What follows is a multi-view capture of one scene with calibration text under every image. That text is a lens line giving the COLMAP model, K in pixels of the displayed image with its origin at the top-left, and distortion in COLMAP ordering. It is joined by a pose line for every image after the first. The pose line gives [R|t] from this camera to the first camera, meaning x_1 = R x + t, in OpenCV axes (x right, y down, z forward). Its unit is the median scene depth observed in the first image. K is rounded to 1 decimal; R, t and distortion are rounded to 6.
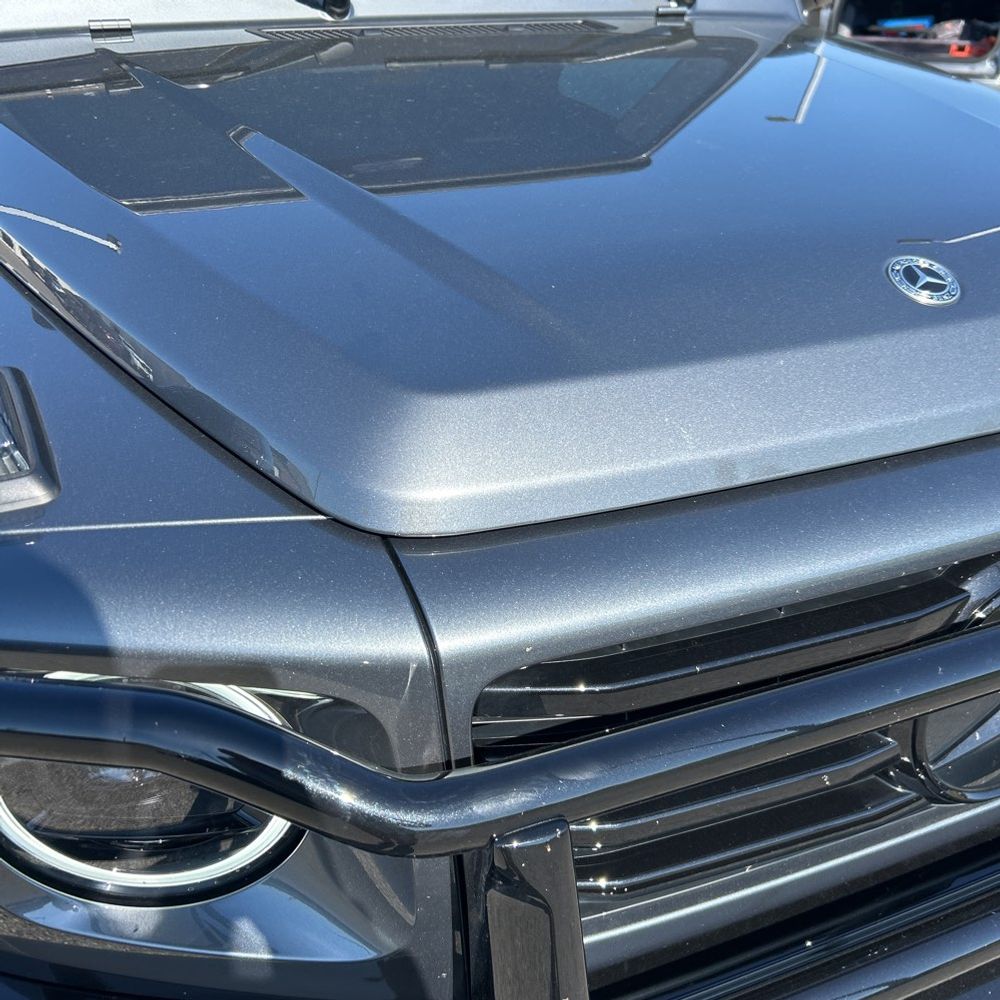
lens RADIAL K [[1018.8, 0, 500.0], [0, 1018.8, 500.0], [0, 0, 1]] dist [0.010127, 0.001373]
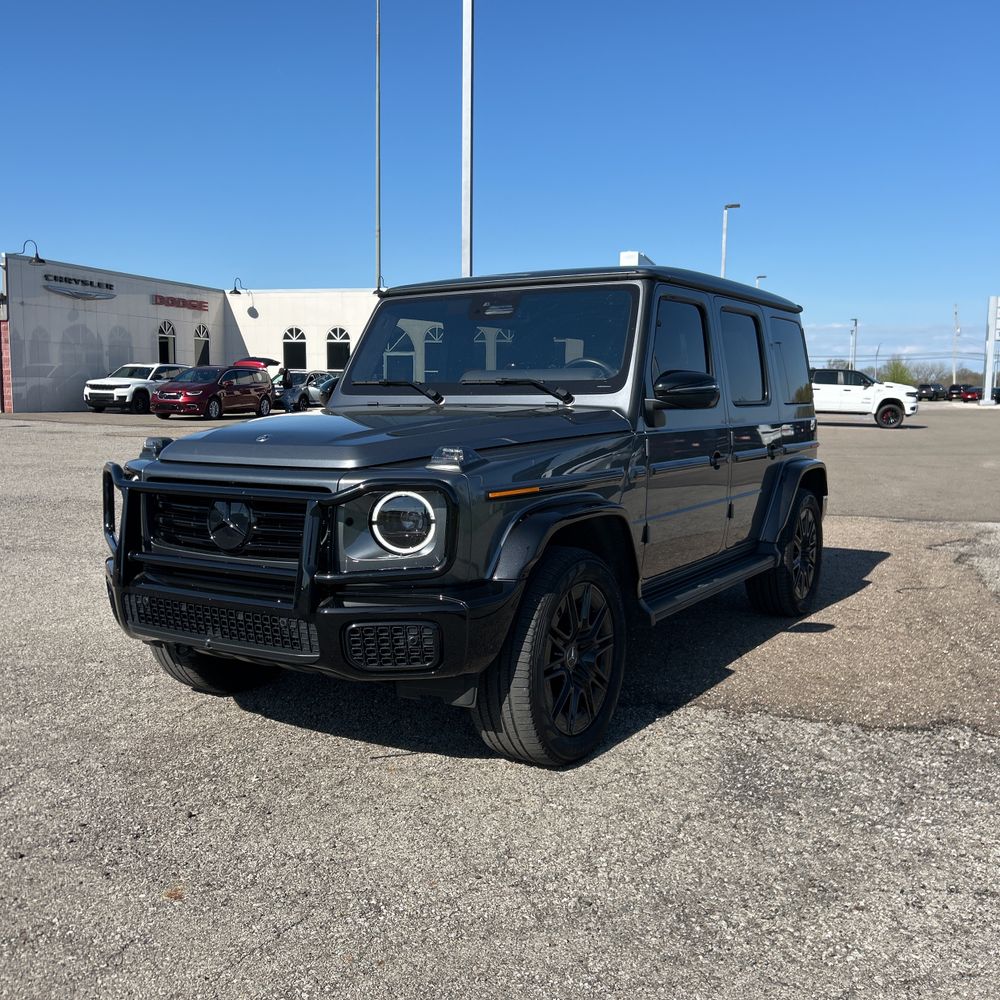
lens RADIAL K [[1002.6, 0, 479.2], [0, 1002.6, 487.5], [0, 0, 1]] dist [0.055407, -0.012517]
pose [[0.561900, 0.064877, -0.824657, 2.155221], [-0.394215, 0.897434, -0.198005, 0.227574], [0.727229, 0.436351, 0.529844, -0.264435]]
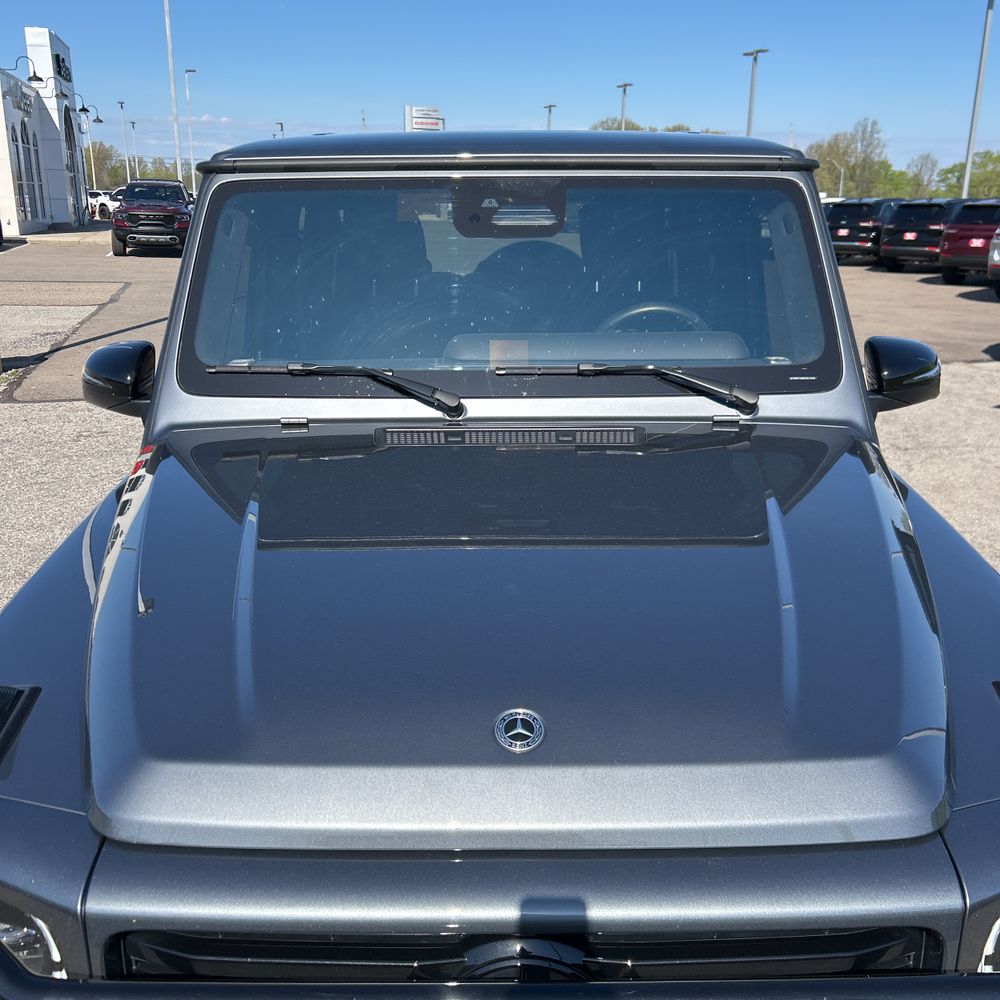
lens RADIAL K [[1018.8, 0, 500.0], [0, 1018.8, 500.0], [0, 0, 1]] dist [0.010127, 0.001373]
pose [[0.921888, 0.098307, -0.374778, 0.423995], [-0.177228, 0.967146, -0.182260, -0.123248], [0.344547, 0.234444, 0.909023, -0.201988]]
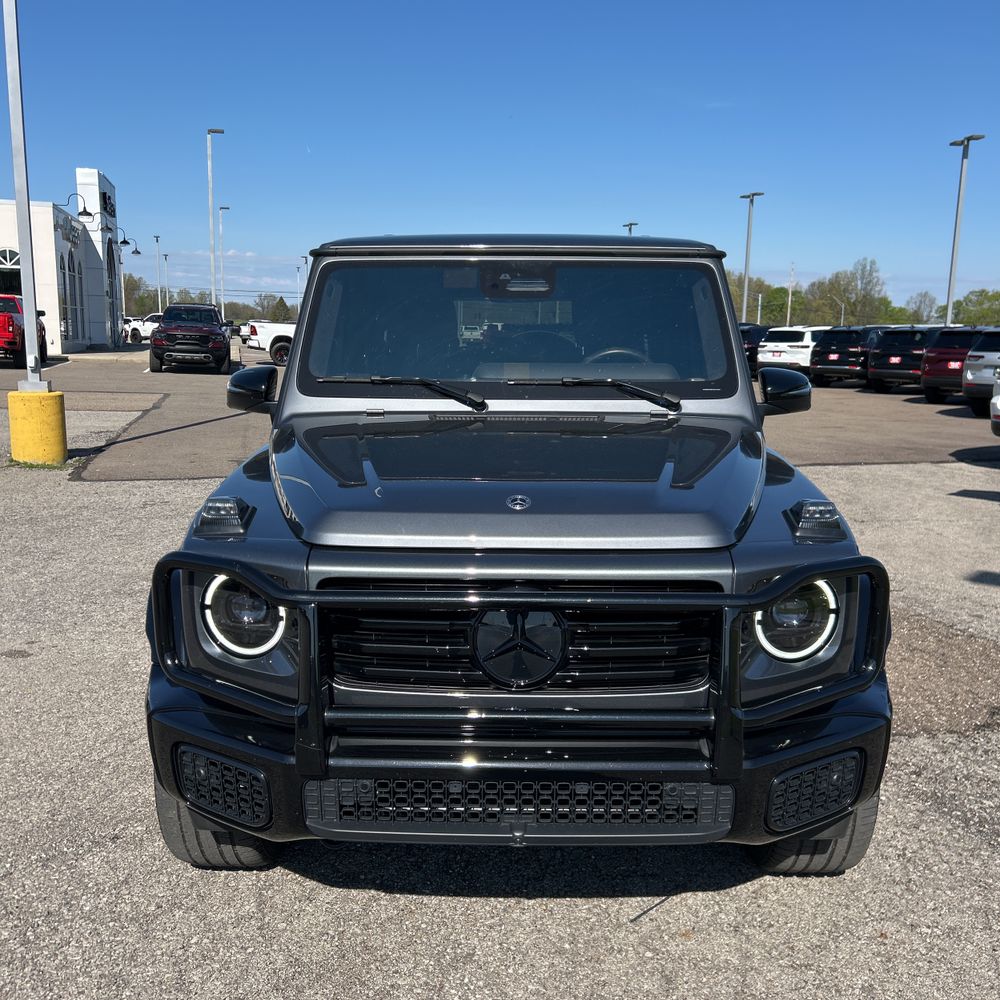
lens RADIAL K [[1018.8, 0, 500.0], [0, 1018.8, 500.0], [0, 0, 1]] dist [0.010127, 0.001373]
pose [[0.917196, 0.062156, -0.393558, 0.705927], [-0.190893, 0.935563, -0.297124, 0.305755], [0.349730, 0.347648, 0.869960, -0.727207]]
